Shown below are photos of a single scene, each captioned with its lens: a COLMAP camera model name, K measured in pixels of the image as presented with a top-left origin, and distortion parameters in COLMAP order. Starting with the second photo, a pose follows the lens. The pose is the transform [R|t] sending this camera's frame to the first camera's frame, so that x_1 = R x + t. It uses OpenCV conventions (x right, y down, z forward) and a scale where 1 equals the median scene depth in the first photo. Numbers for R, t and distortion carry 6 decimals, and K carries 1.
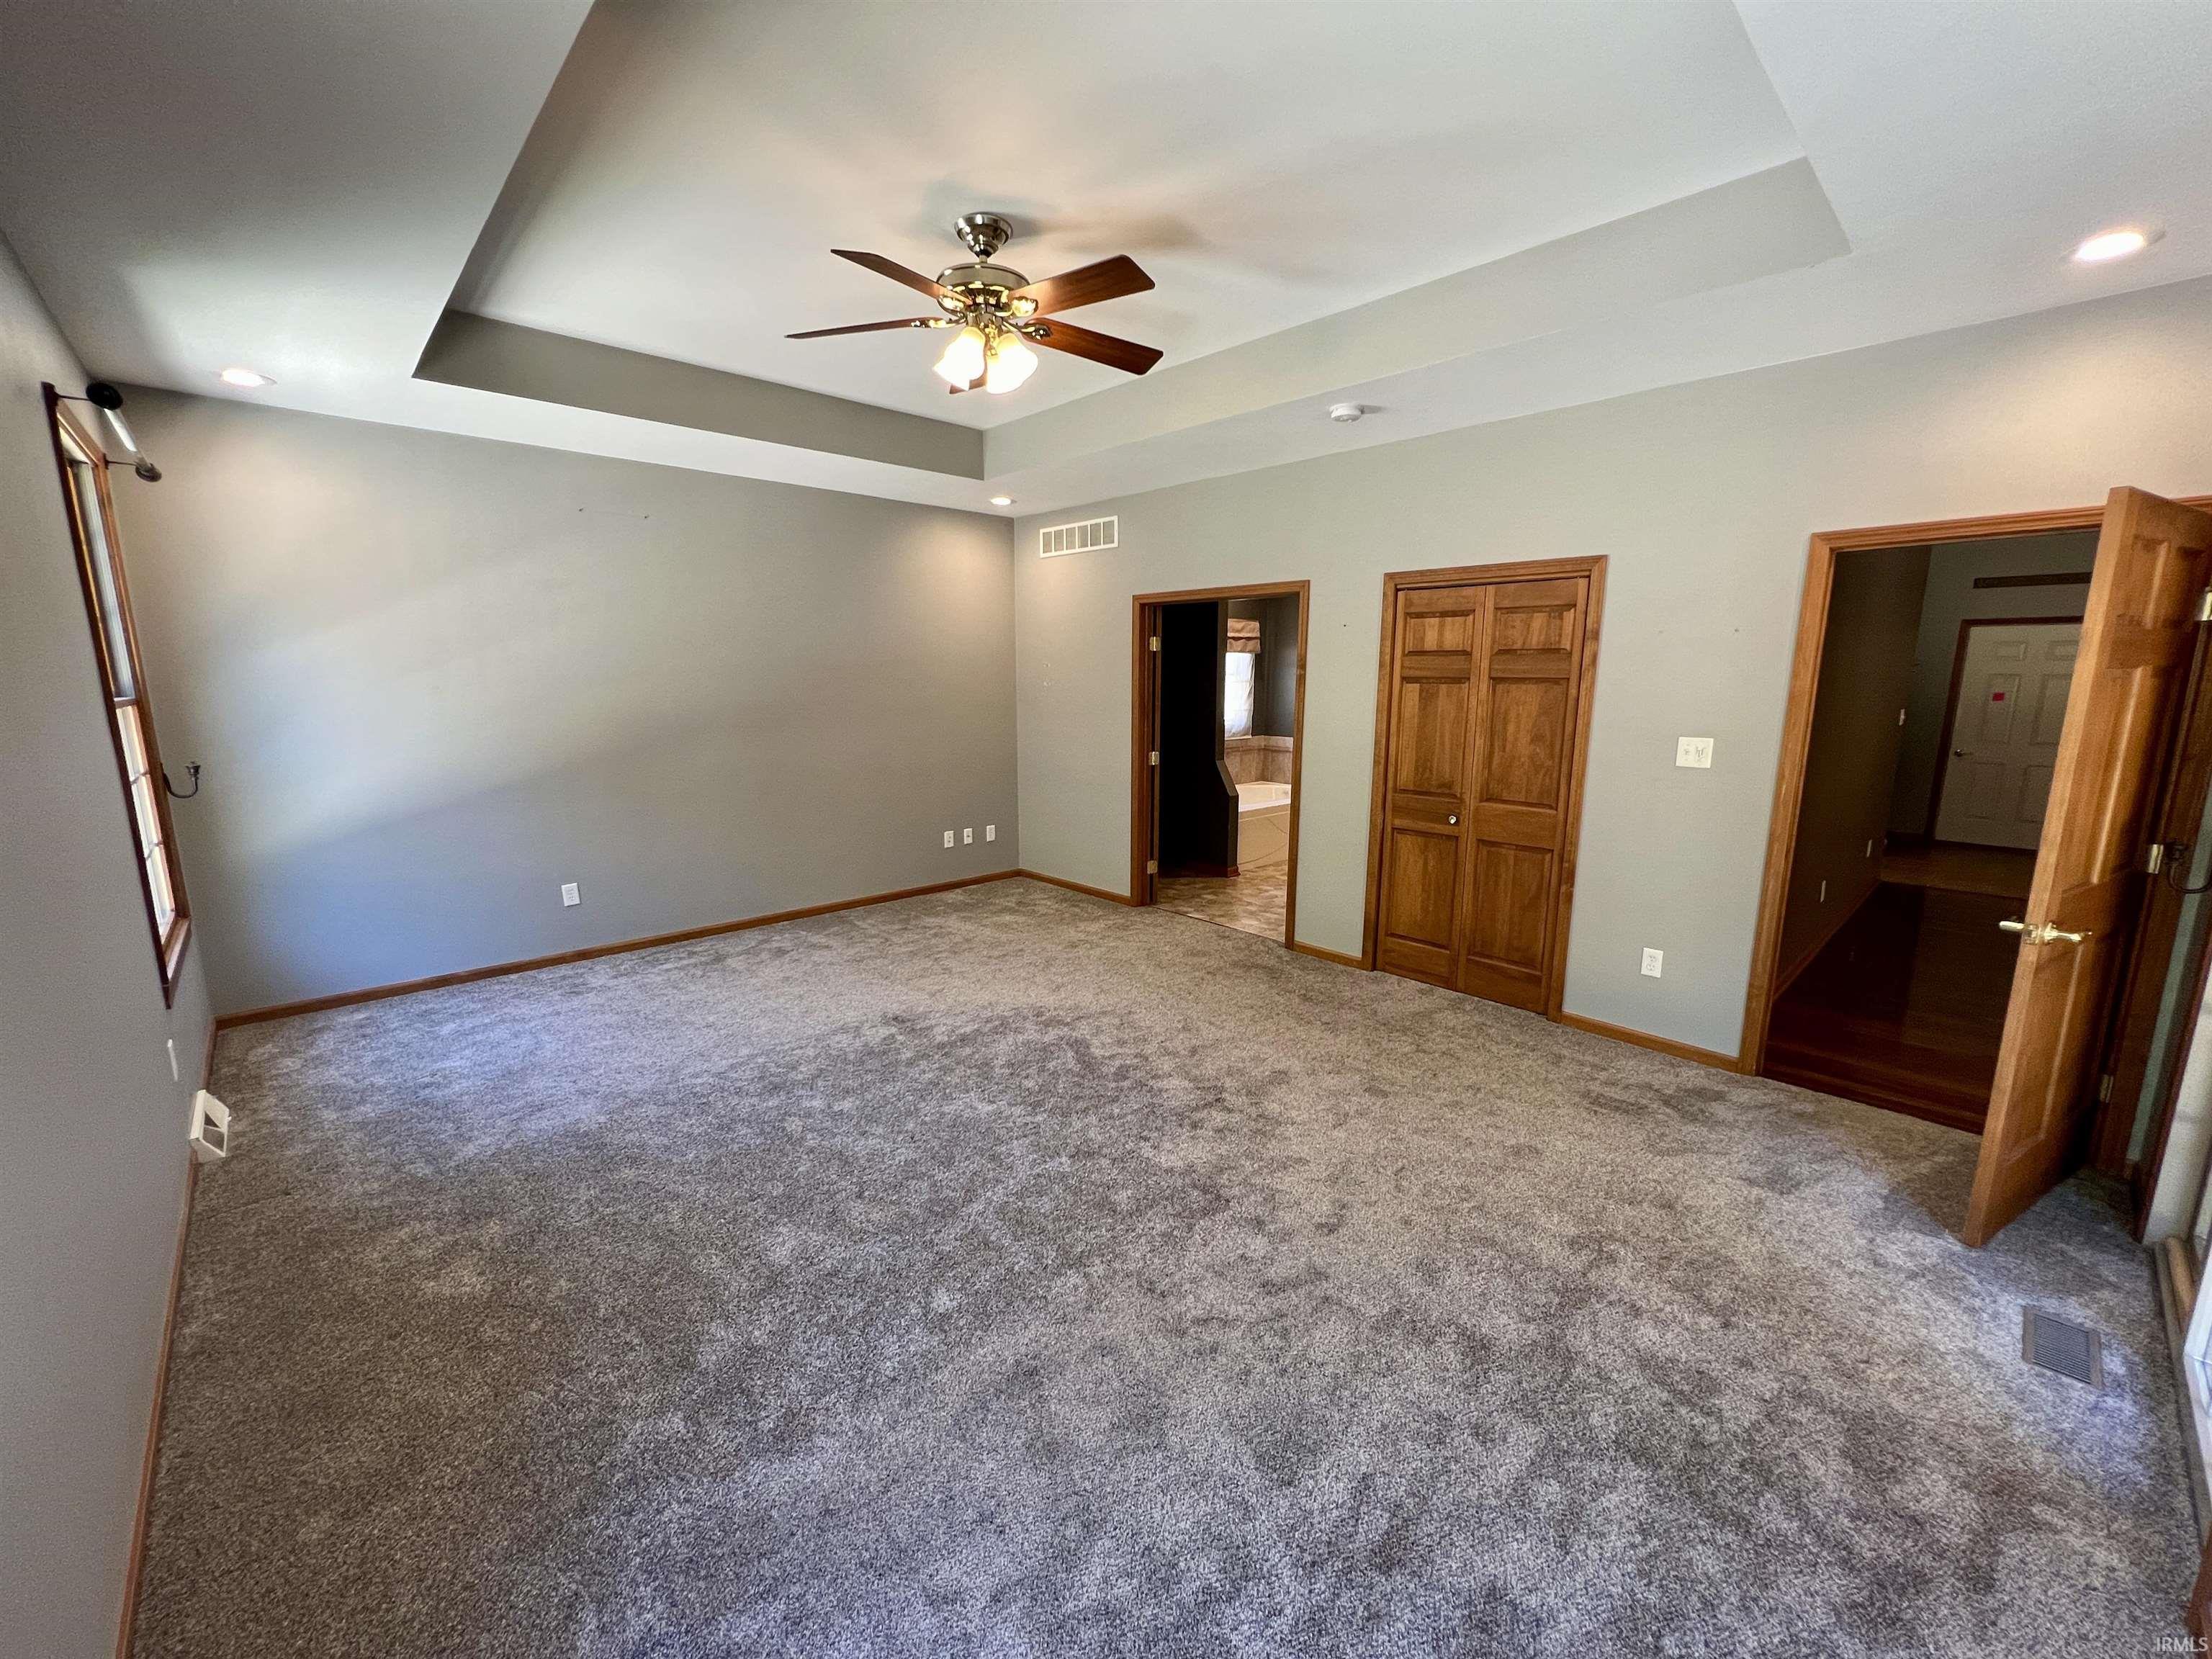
lens RADIAL K [[886.9, 0, 1102.9], [0, 886.9, 834.5], [0, 0, 1]] dist [-0.001192, 0.000635]
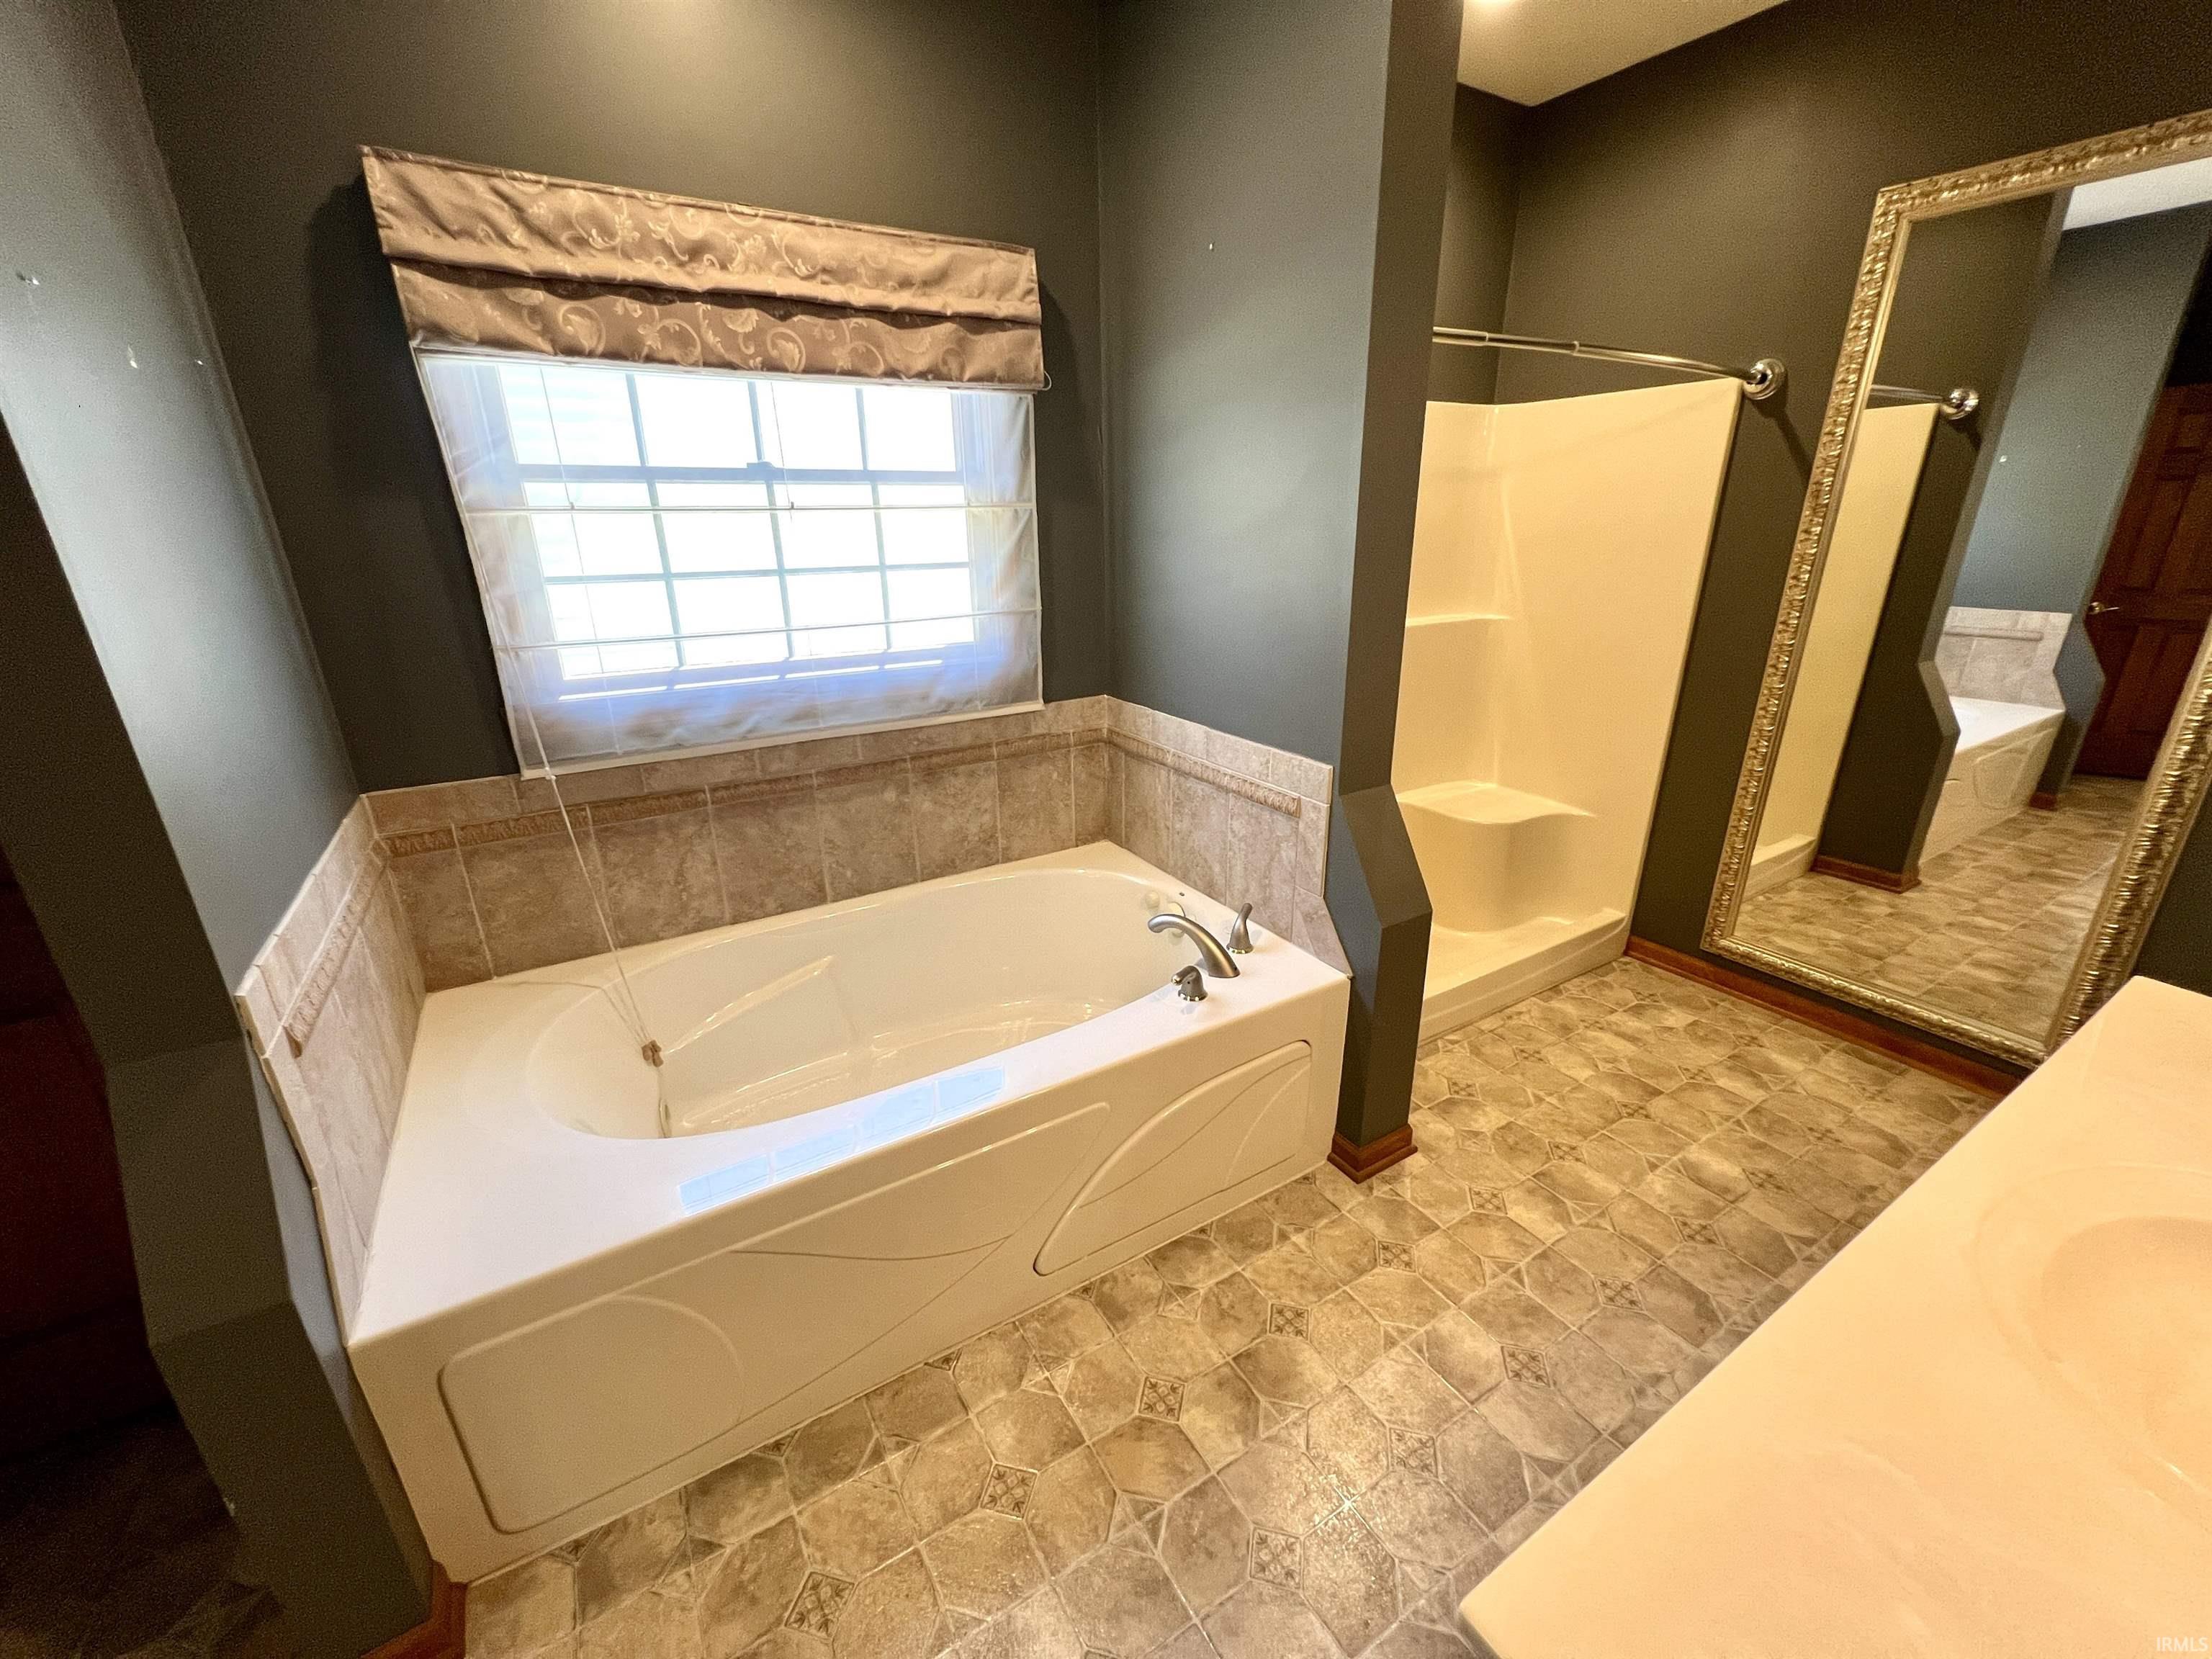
lens RADIAL K [[886.9, 0, 1108.1], [0, 886.9, 831.8], [0, 0, 1]] dist [-0.001192, 0.000635]
pose [[0.979269, 0.056138, -0.194630, 0.253119], [-0.022627, 0.985132, 0.170302, -0.122495], [0.201297, -0.162368, 0.965979, 0.736924]]
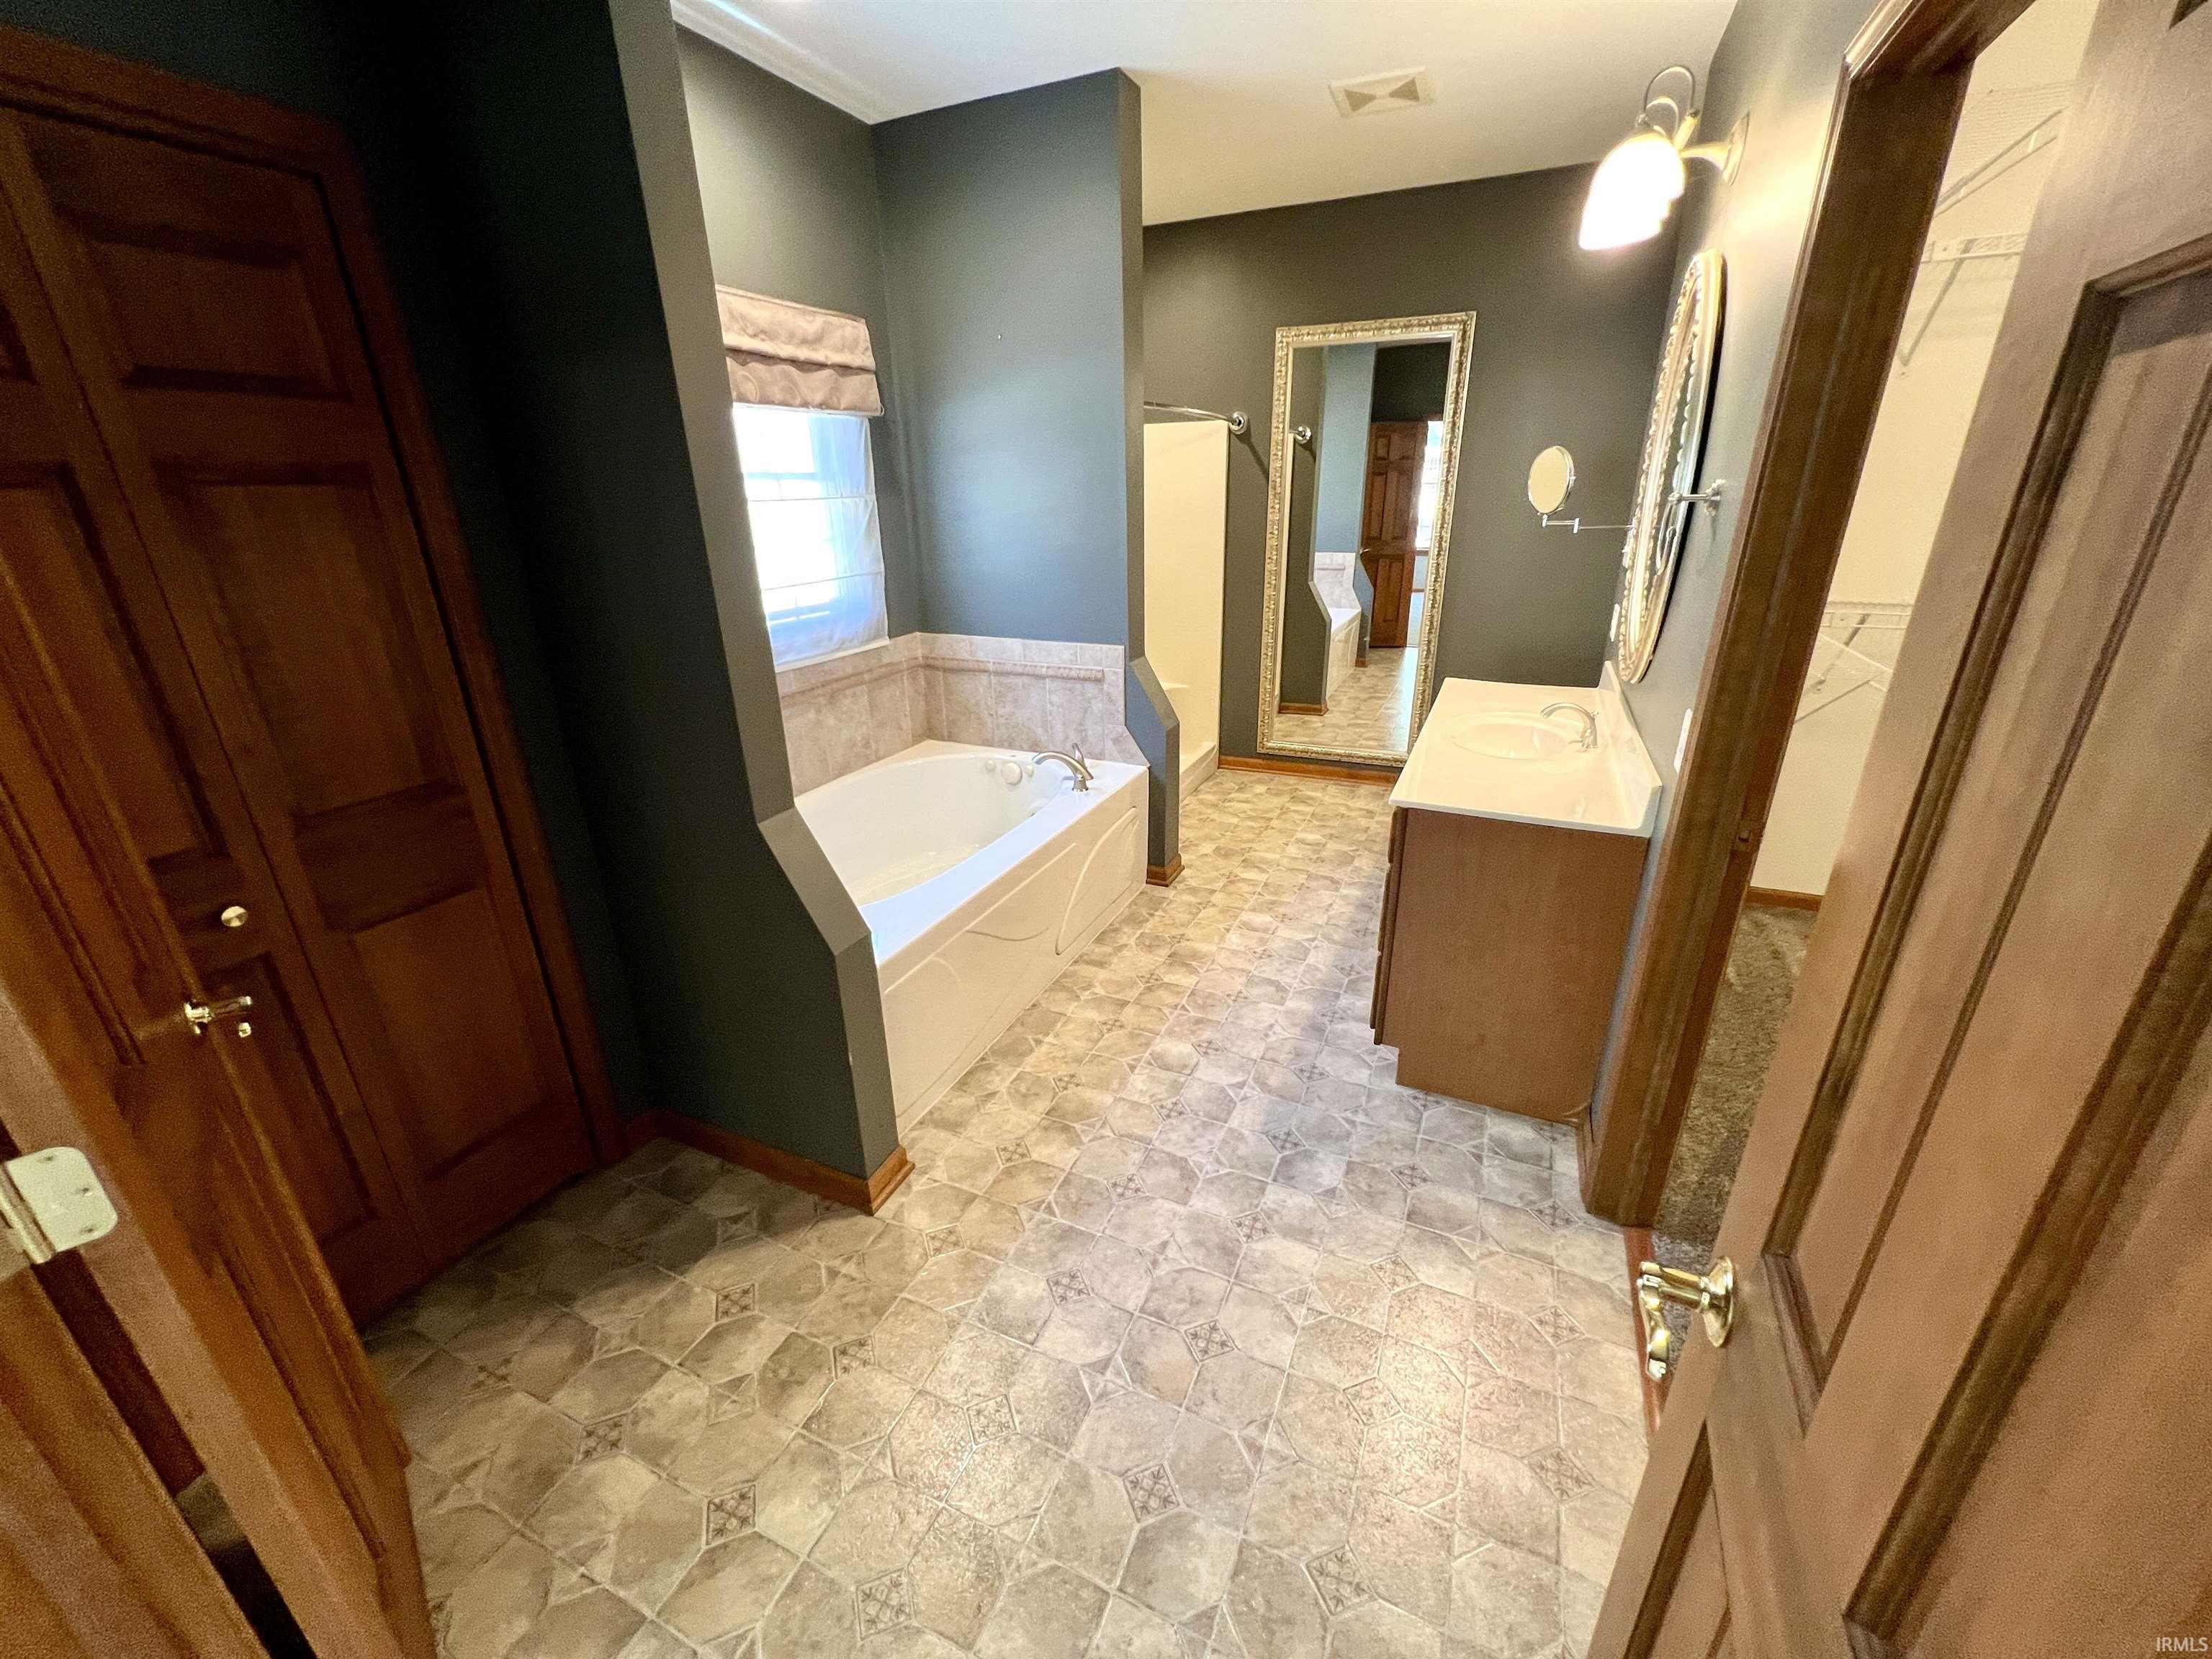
lens RADIAL K [[886.9, 0, 1118.4], [0, 886.9, 834.3], [0, 0, 1]] dist [-0.001192, 0.000635]
pose [[0.919886, -0.157905, 0.358993, 0.107740], [0.085323, 0.974016, 0.209792, -0.103182], [-0.382792, -0.162354, 0.909457, 0.597177]]
